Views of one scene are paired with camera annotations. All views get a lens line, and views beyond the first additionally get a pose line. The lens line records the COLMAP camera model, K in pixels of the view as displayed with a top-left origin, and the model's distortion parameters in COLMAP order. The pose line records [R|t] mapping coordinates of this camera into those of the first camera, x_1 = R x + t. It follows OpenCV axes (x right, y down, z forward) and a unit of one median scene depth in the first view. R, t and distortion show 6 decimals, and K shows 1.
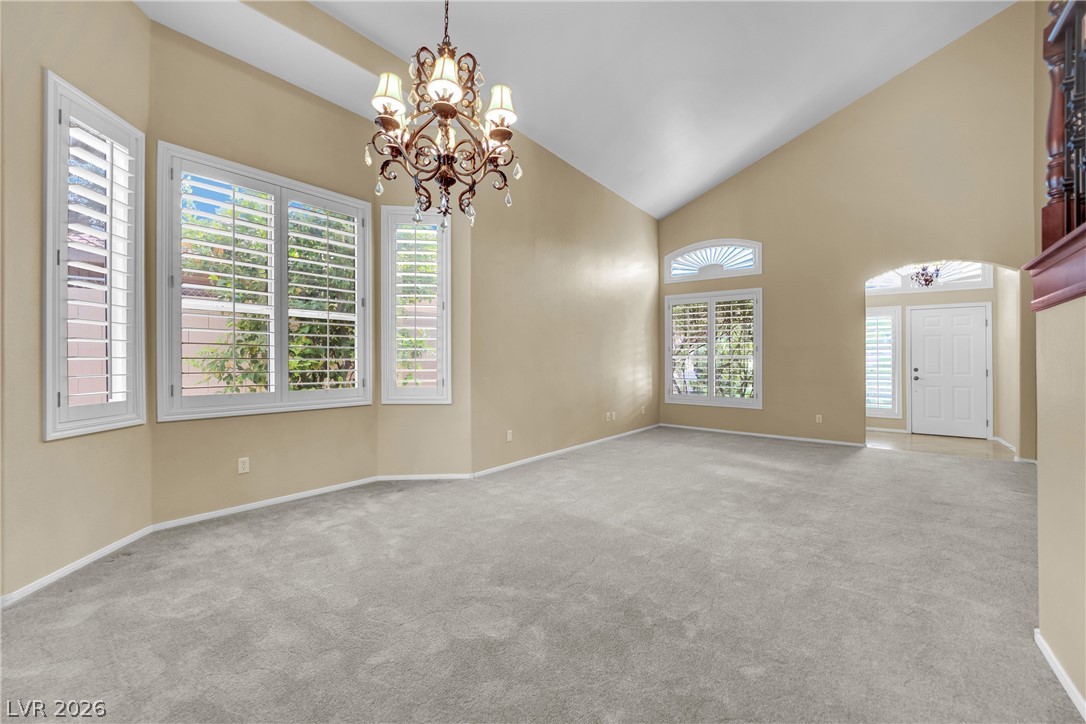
lens RADIAL K [[451.8, 0, 537.2], [0, 451.8, 361.0], [0, 0, 1]] dist [0.000554, -0.000268]
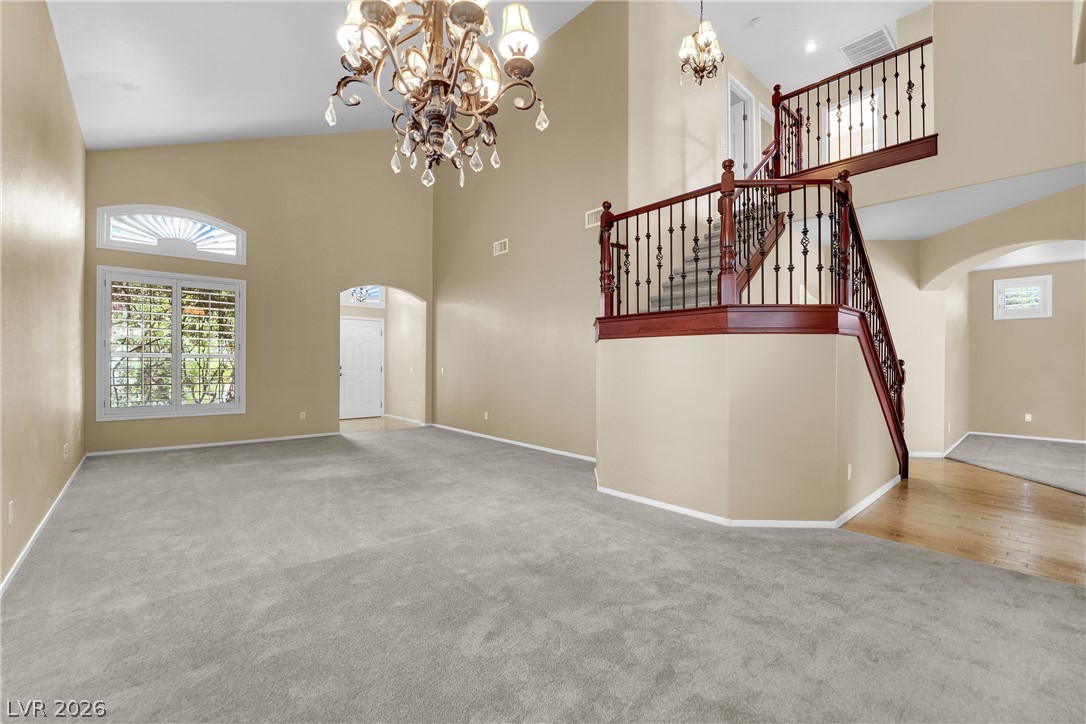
lens RADIAL K [[457.2, 0, 529.4], [0, 457.2, 376.0], [0, 0, 1]] dist [-0.013274, -0.000107]
pose [[0.196383, -0.029061, 0.980097, -0.304114], [0.000681, 0.999565, 0.029502, 0.004205], [-0.980527, -0.005127, 0.196317, 0.262320]]
